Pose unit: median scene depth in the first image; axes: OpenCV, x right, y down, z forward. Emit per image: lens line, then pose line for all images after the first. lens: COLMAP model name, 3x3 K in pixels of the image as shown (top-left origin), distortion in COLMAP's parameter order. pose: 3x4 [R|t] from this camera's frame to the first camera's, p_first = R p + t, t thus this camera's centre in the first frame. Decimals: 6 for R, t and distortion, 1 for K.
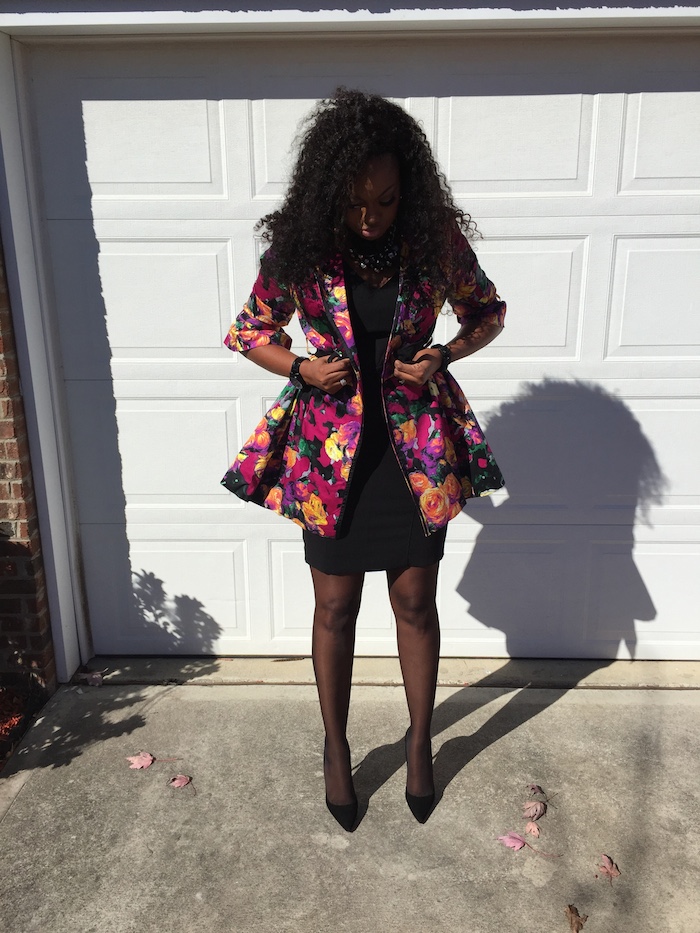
lens RADIAL K [[809.8, 0, 350.0], [0, 809.8, 466.5], [0, 0, 1]] dist [-0.007048, -0.010158]
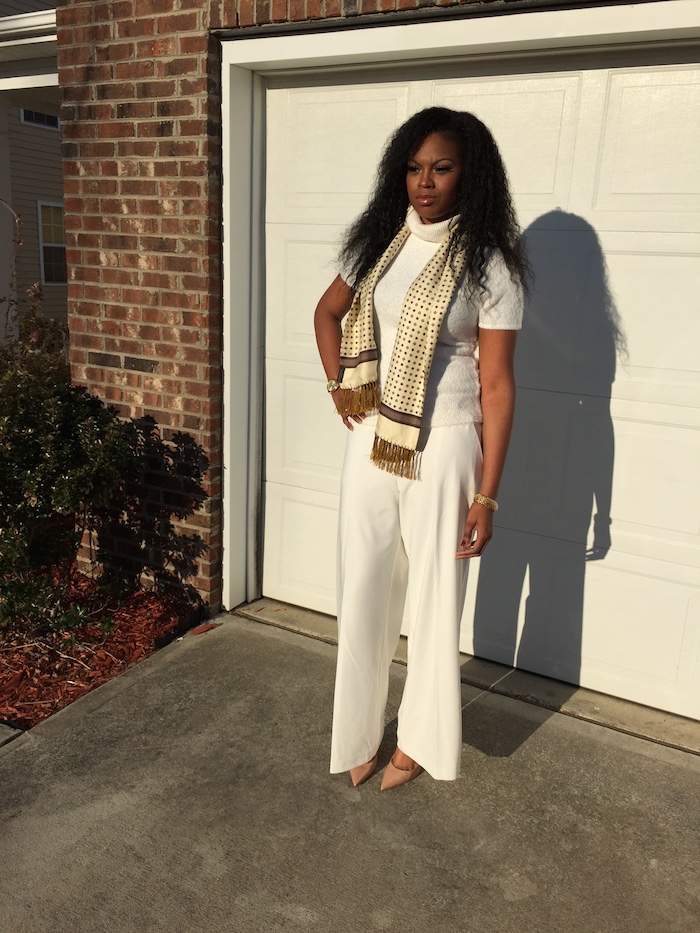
lens RADIAL K [[809.8, 0, 350.0], [0, 809.8, 466.5], [0, 0, 1]] dist [-0.007048, -0.010158]
pose [[0.881967, 0.163197, -0.442156, 0.363004], [-0.170741, 0.985048, 0.022998, 0.002559], [0.439298, 0.055210, 0.896643, 0.000108]]
